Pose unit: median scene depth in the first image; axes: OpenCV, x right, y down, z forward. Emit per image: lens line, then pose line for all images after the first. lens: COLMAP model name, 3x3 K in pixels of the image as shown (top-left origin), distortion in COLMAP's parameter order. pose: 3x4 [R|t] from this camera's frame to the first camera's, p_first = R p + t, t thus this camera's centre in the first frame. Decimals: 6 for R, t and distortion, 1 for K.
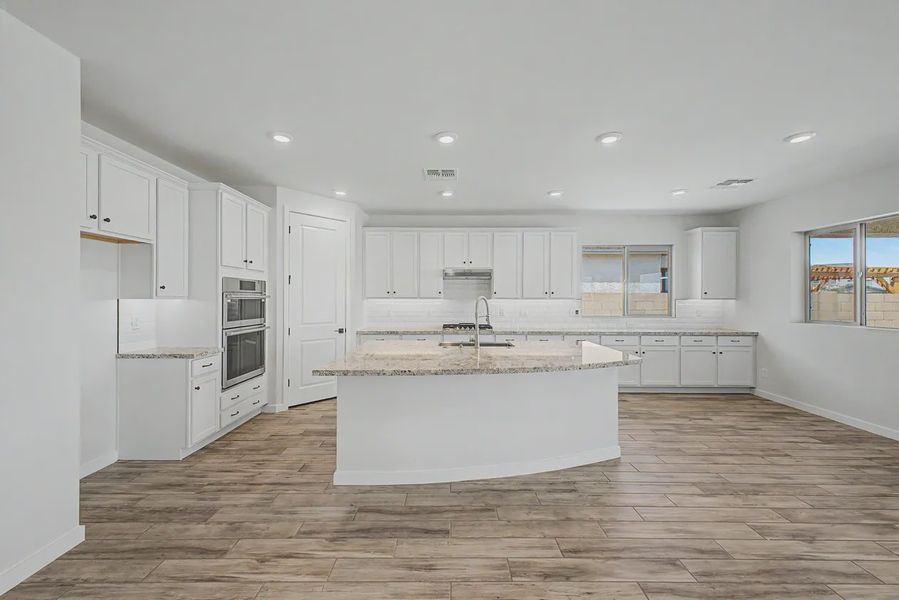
lens RADIAL K [[349.9, 0, 449.5], [0, 349.9, 300.0], [0, 0, 1]] dist [0.018621, 0.000033]
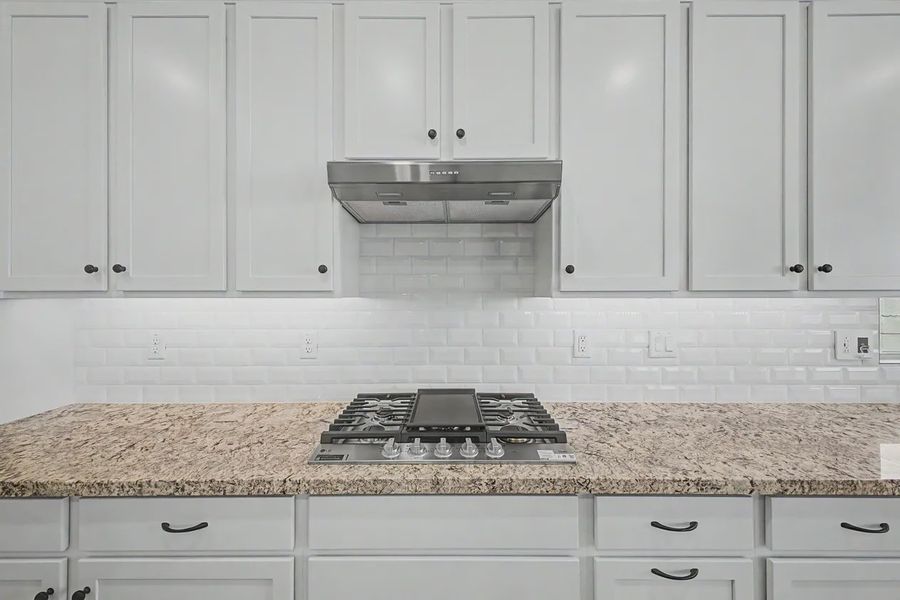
lens RADIAL K [[335.6, 0, 450.0], [0, 335.6, 300.0], [0, 0, 1]] dist [0.000873, 0.000173]
pose [[0.999984, -0.002867, 0.004947, 0.052659], [0.002771, 0.999807, 0.019437, -0.004466], [-0.005001, -0.019423, 0.999799, 0.790122]]
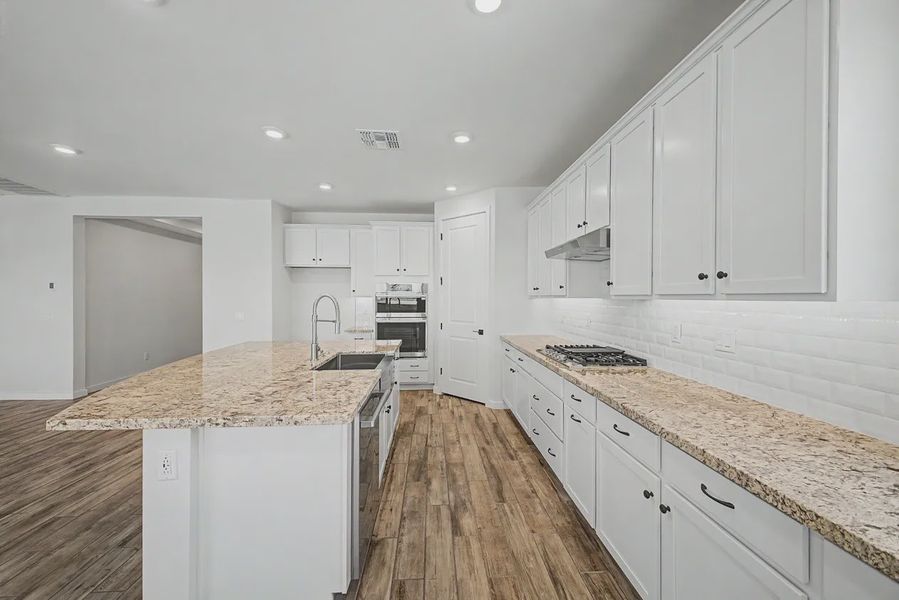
lens RADIAL K [[349.9, 0, 449.5], [0, 349.9, 300.0], [0, 0, 1]] dist [0.018621, 0.000033]
pose [[0.054075, 0.008600, -0.998500, 0.557598], [-0.000849, 0.999963, 0.008566, -0.003496], [0.998537, 0.000385, 0.054080, 0.791949]]
